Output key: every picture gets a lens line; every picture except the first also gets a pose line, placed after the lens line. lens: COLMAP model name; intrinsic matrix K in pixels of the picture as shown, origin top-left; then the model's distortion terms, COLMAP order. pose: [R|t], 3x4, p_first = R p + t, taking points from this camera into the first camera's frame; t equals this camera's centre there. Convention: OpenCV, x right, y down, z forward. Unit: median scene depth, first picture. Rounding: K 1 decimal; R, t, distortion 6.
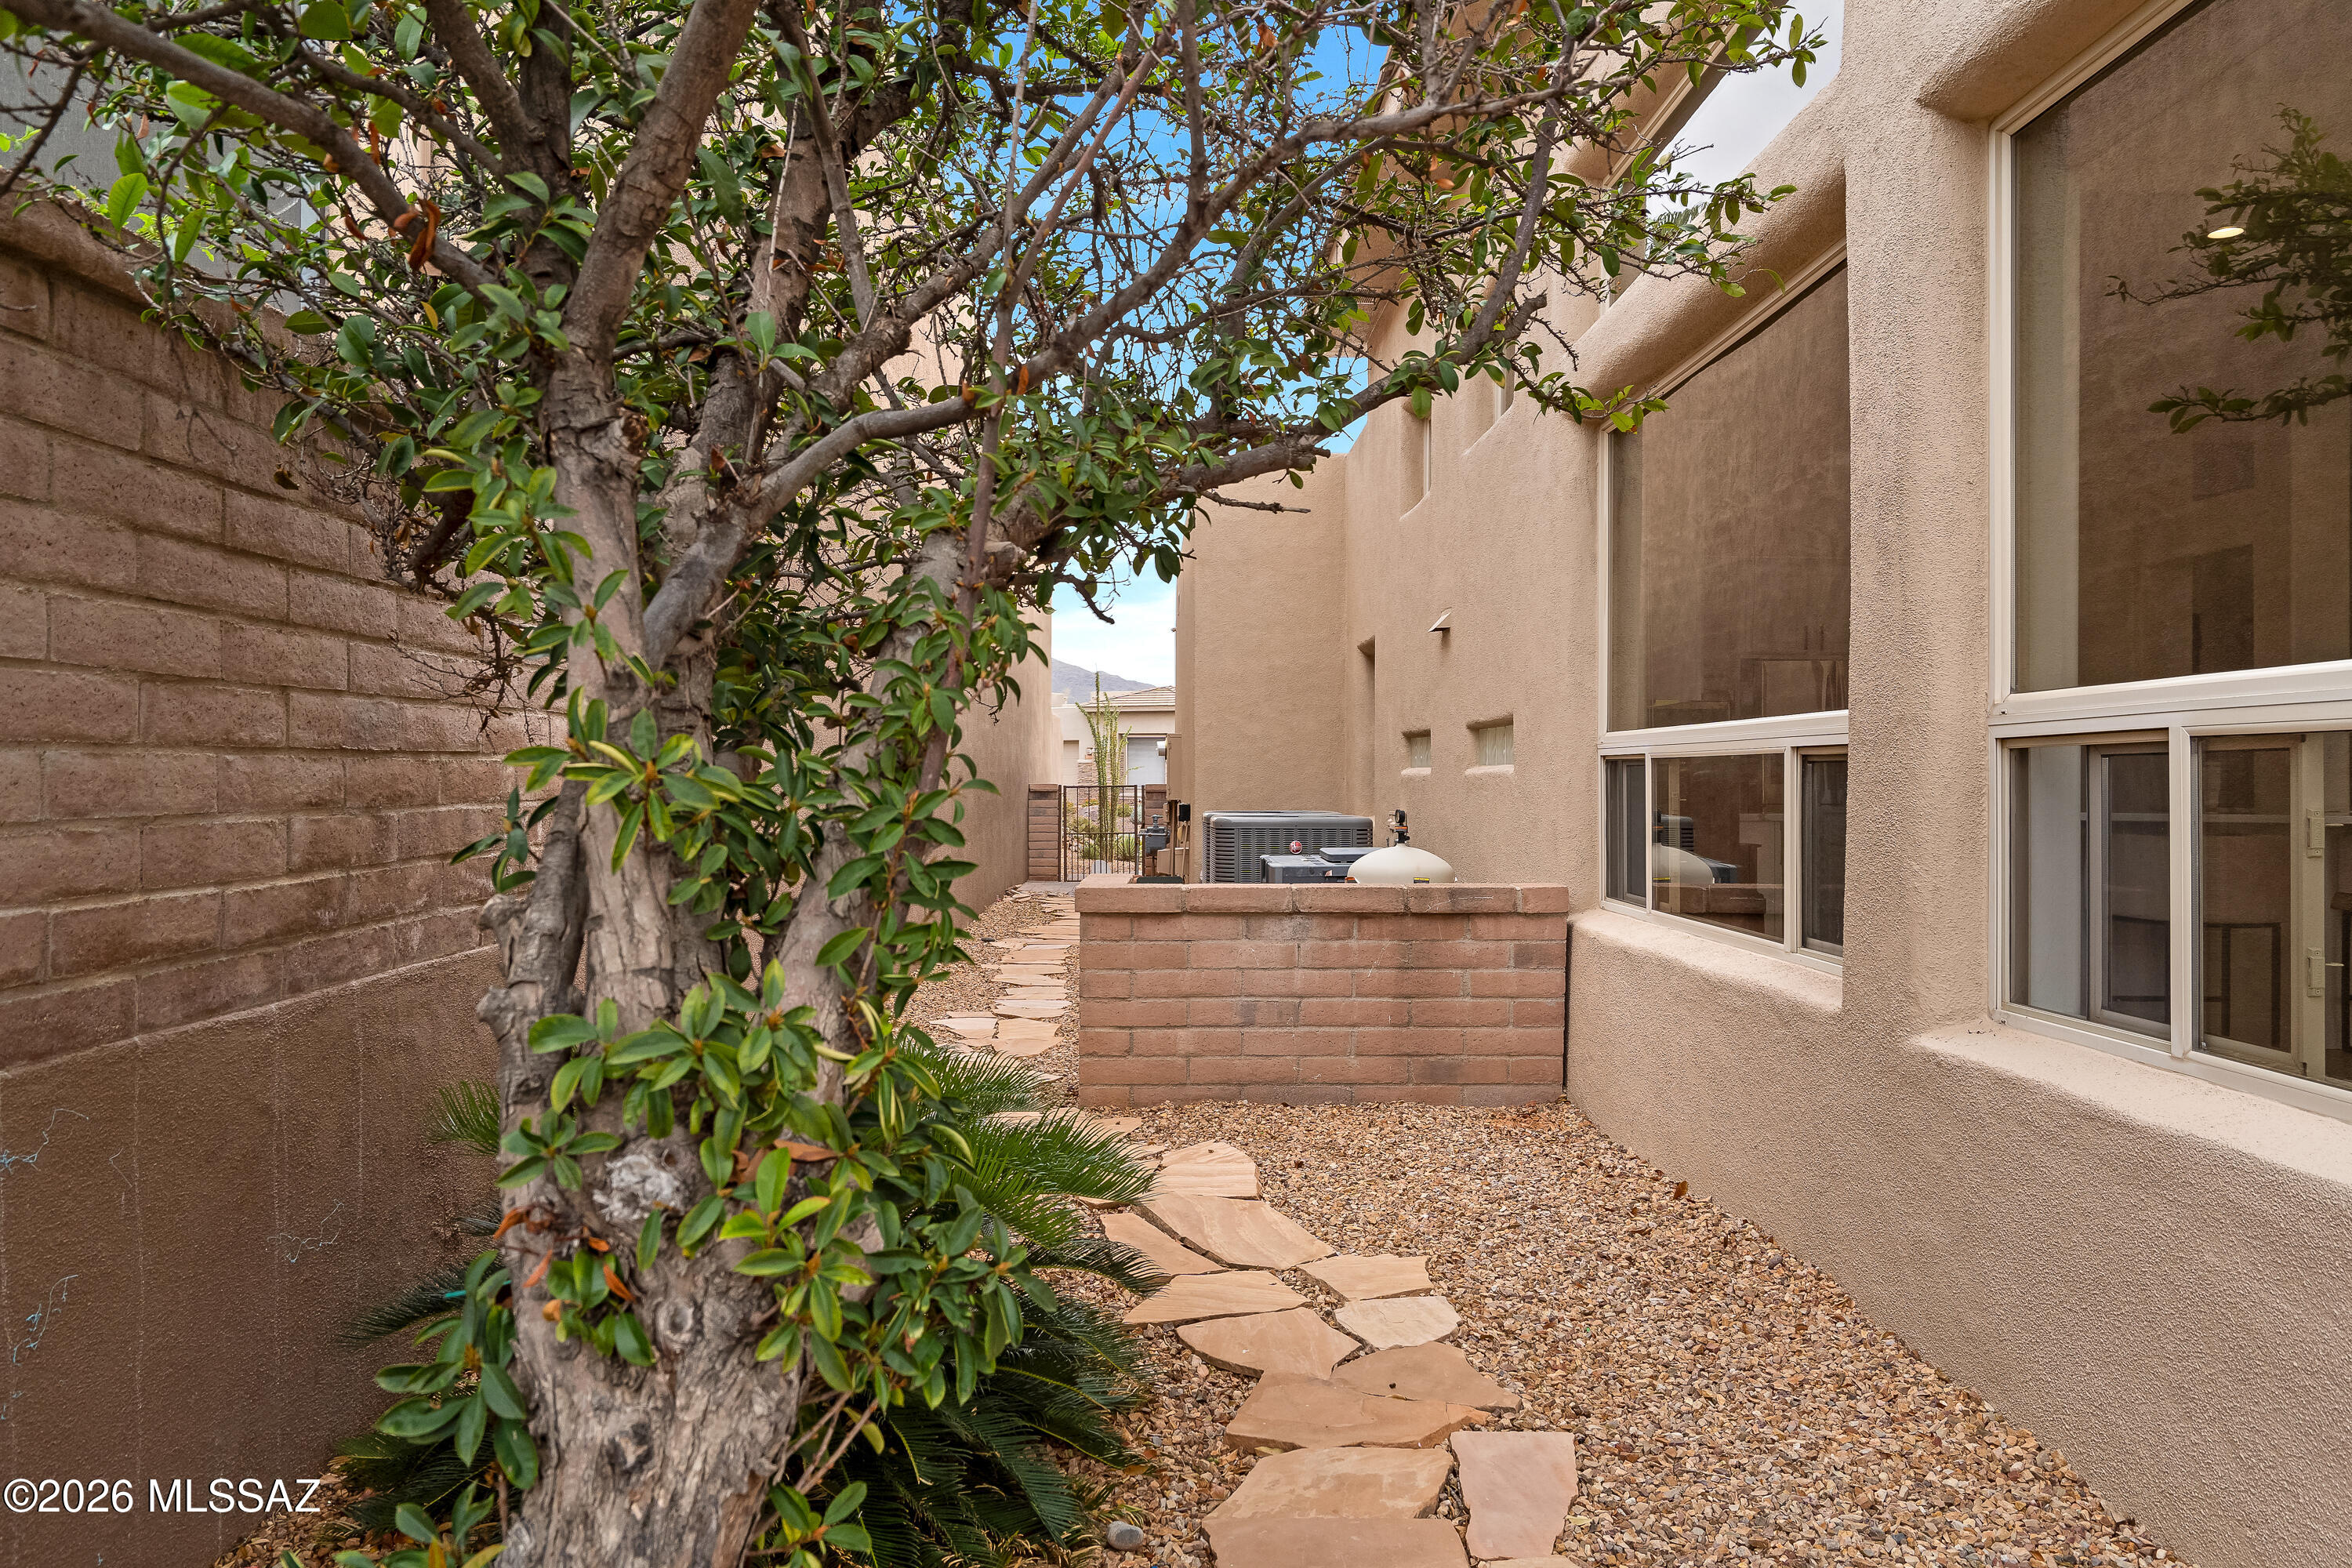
lens RADIAL K [[1628.8, 0, 1176.4], [0, 1628.8, 782.8], [0, 0, 1]] dist [0.000251, 0.000101]
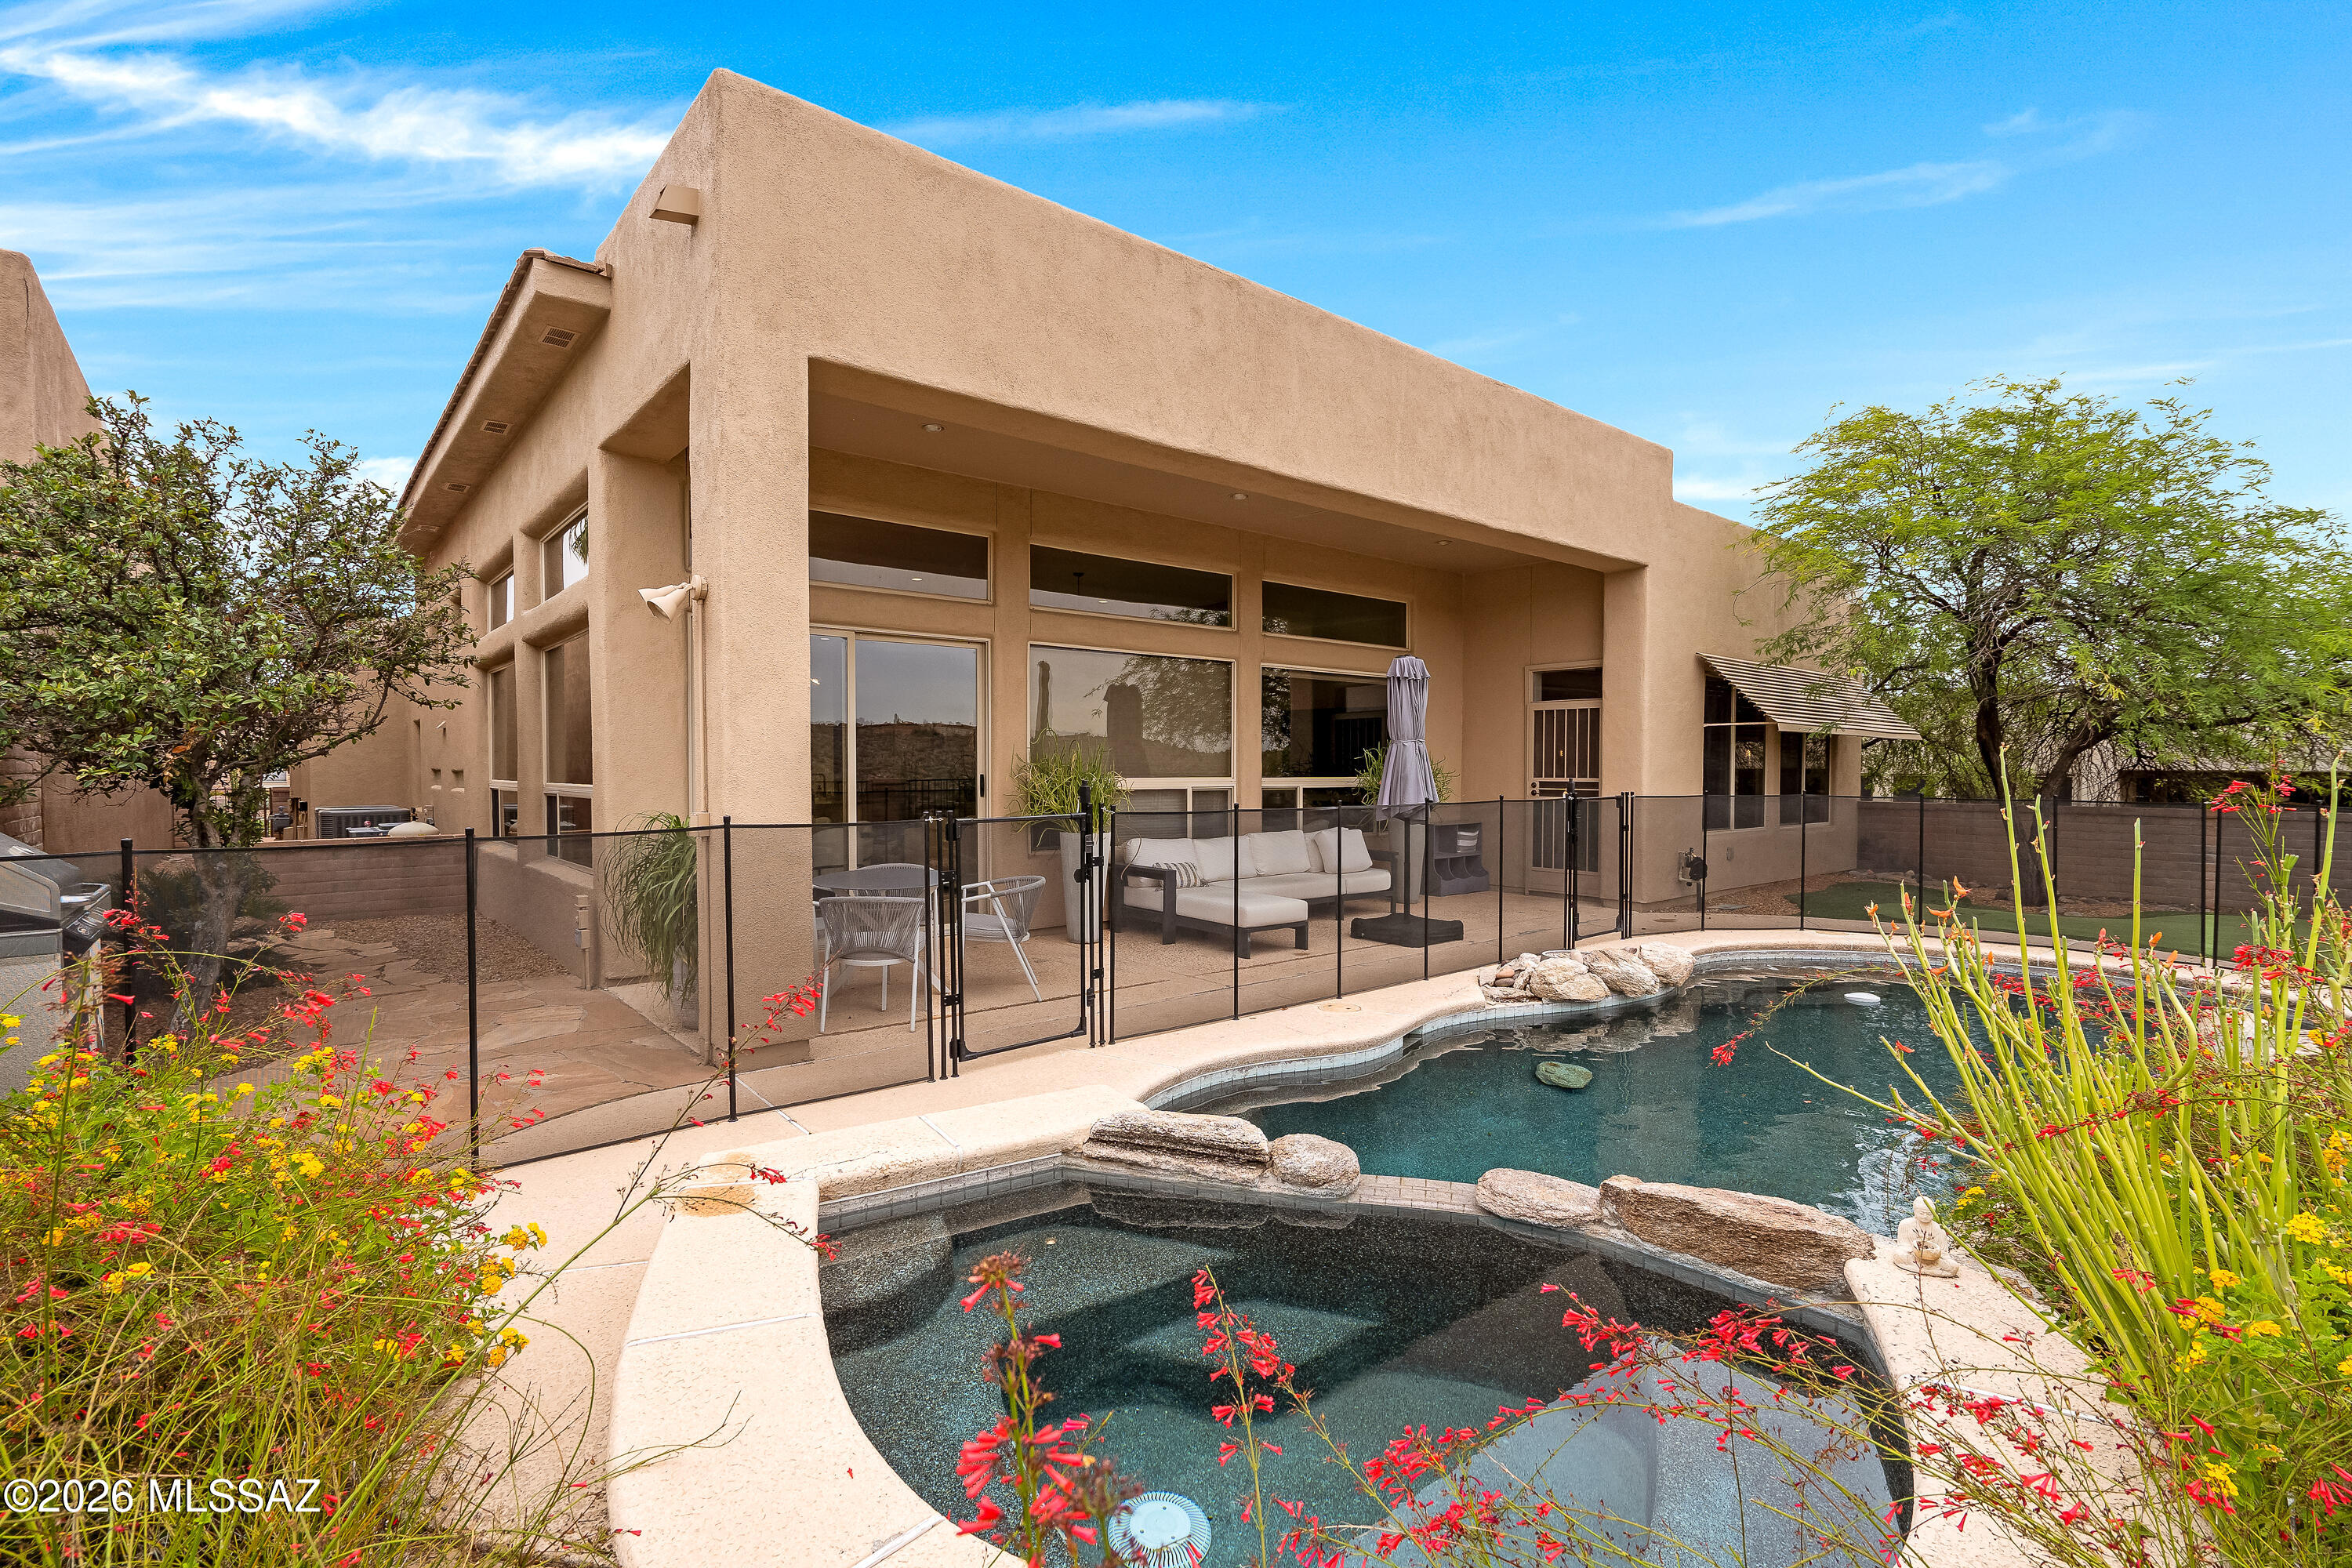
lens RADIAL K [[1092.1, 0, 1175.7], [0, 1092.1, 793.8], [0, 0, 1]] dist [-0.002311, 0.001713]
pose [[0.778691, -0.019318, 0.627110, -0.000780], [0.004114, 0.999662, 0.025686, -0.039411], [-0.627394, -0.017421, 0.778507, -0.964237]]
